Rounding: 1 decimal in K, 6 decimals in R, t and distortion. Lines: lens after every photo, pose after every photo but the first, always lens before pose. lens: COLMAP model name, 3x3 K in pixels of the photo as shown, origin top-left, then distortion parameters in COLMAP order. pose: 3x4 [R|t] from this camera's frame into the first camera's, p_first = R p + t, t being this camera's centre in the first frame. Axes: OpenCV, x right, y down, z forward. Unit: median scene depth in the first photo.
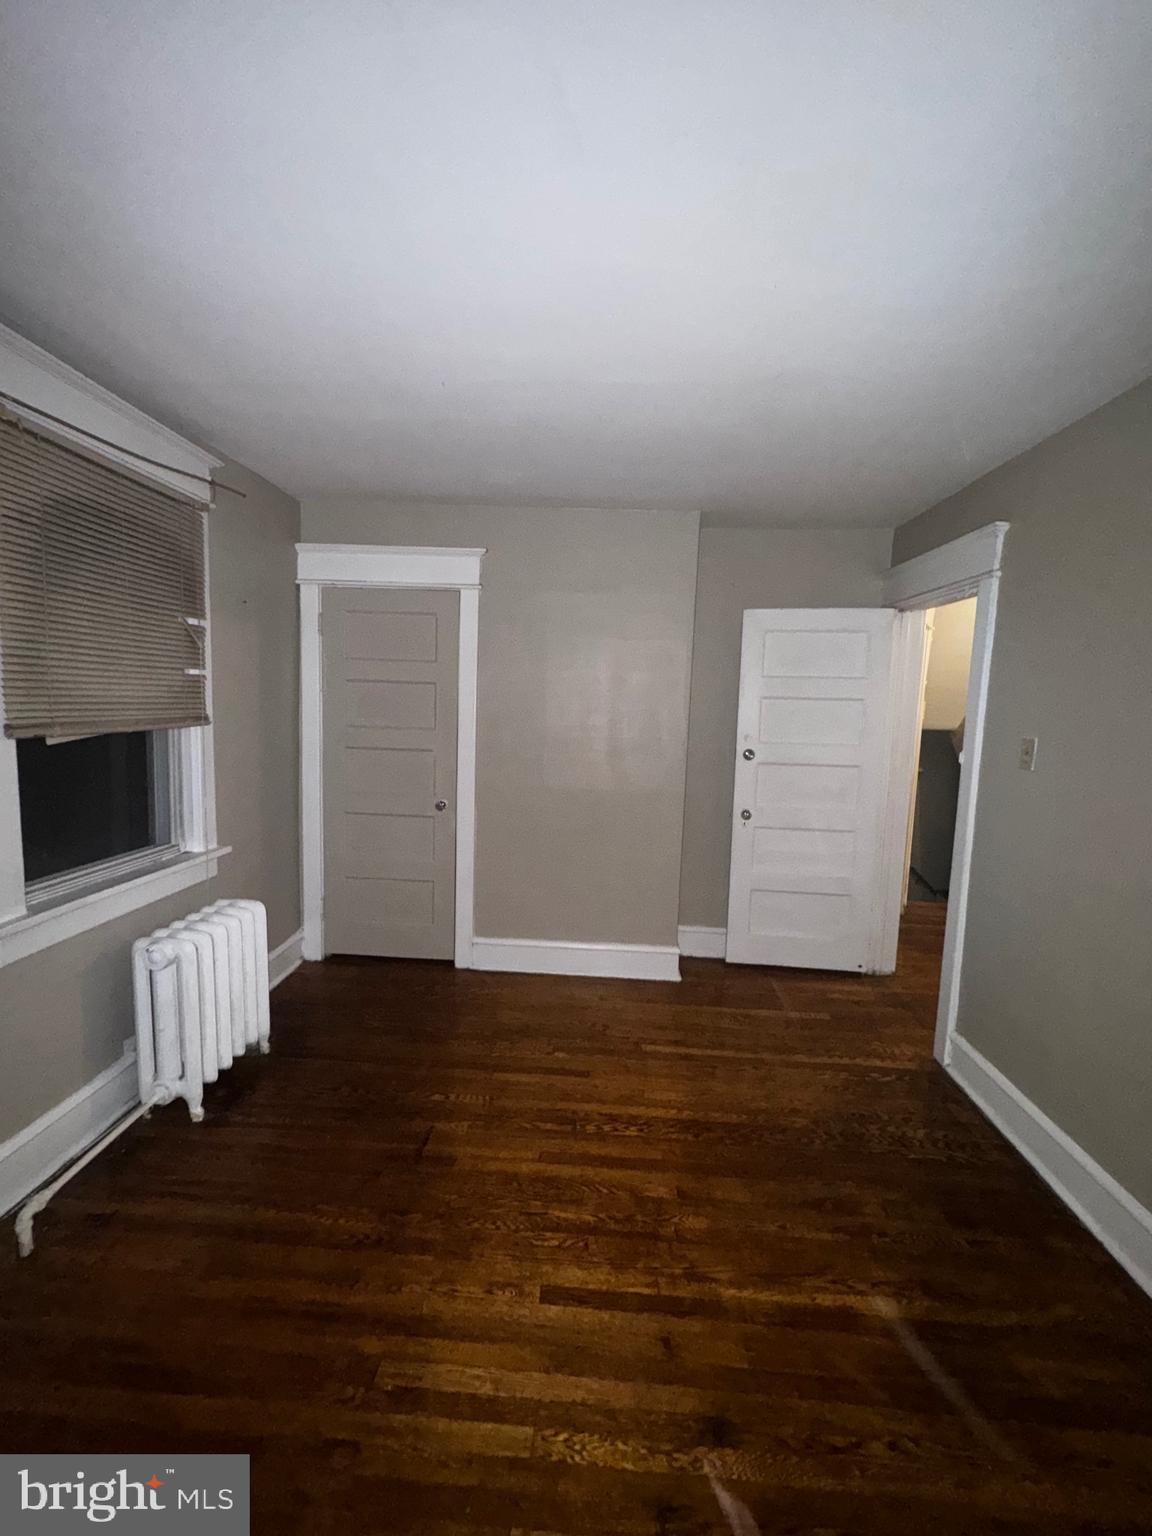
lens RADIAL K [[618.1, 0, 574.0], [0, 618.1, 771.8], [0, 0, 1]] dist [0.000371, 0.000996]
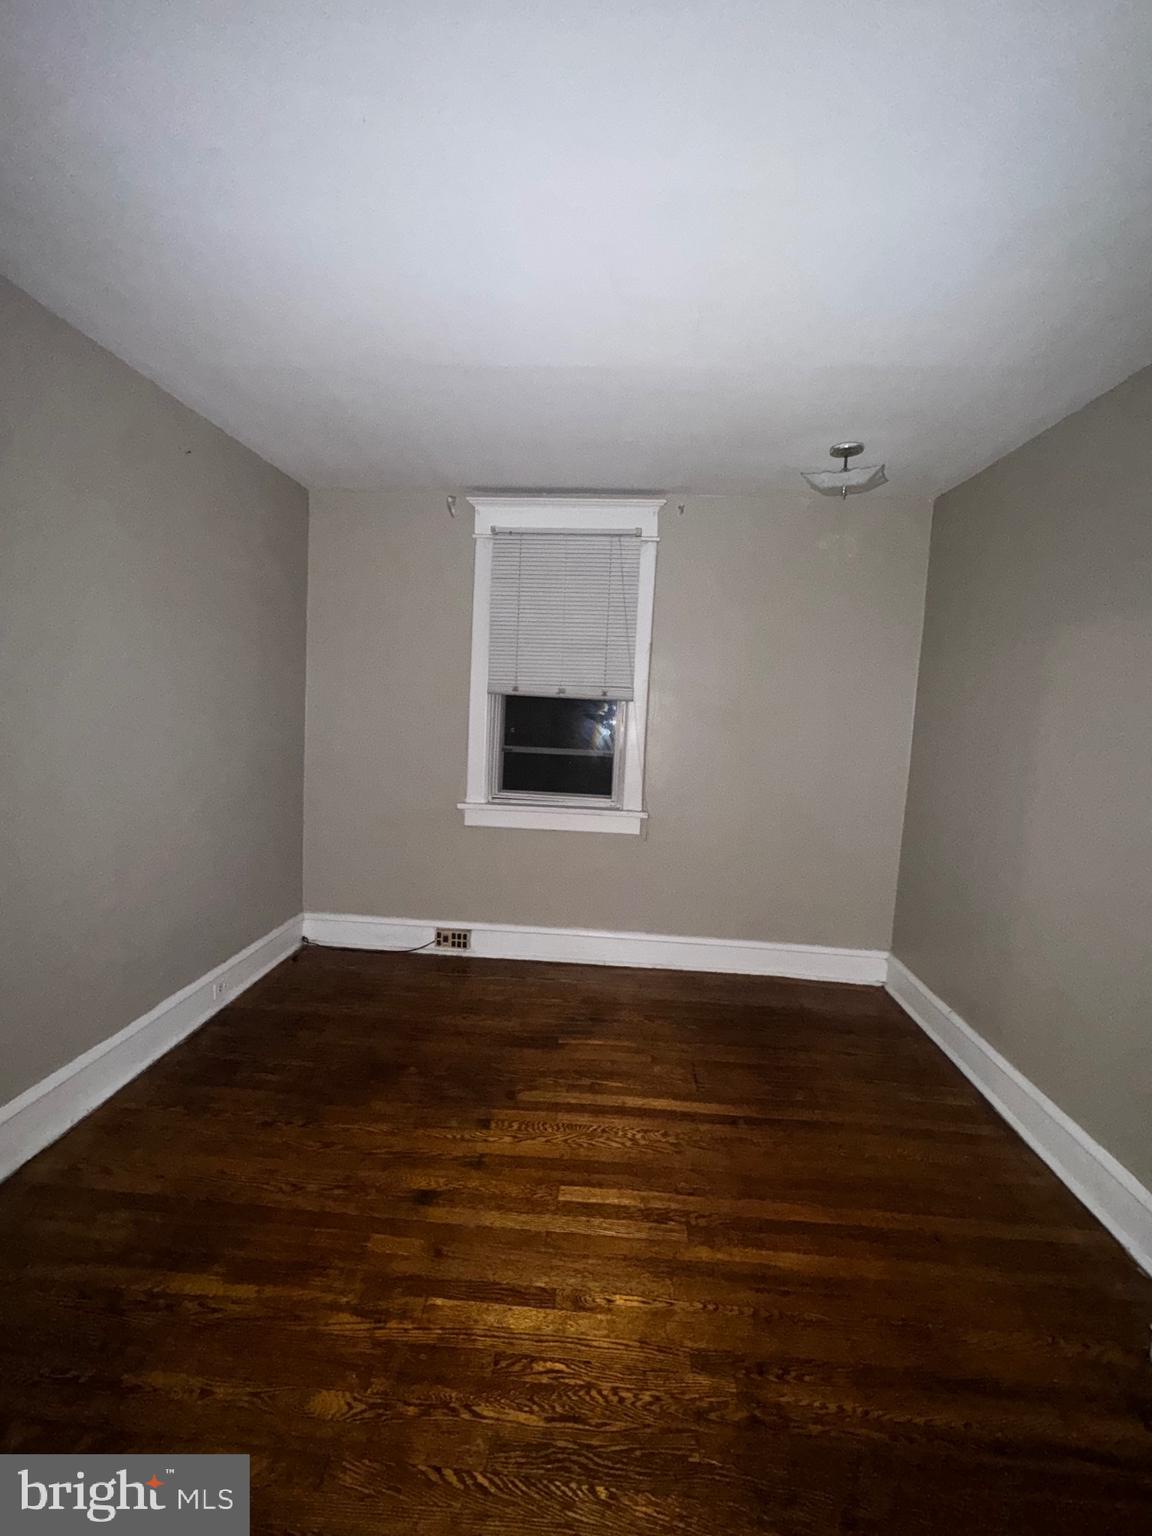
lens RADIAL K [[618.1, 0, 578.6], [0, 618.1, 767.6], [0, 0, 1]] dist [0.000371, 0.000996]
pose [[-0.996837, -0.079257, -0.005854, -0.020898], [-0.078858, 0.977294, 0.196668, -0.126382], [-0.009866, 0.196507, -0.980453, 1.737404]]
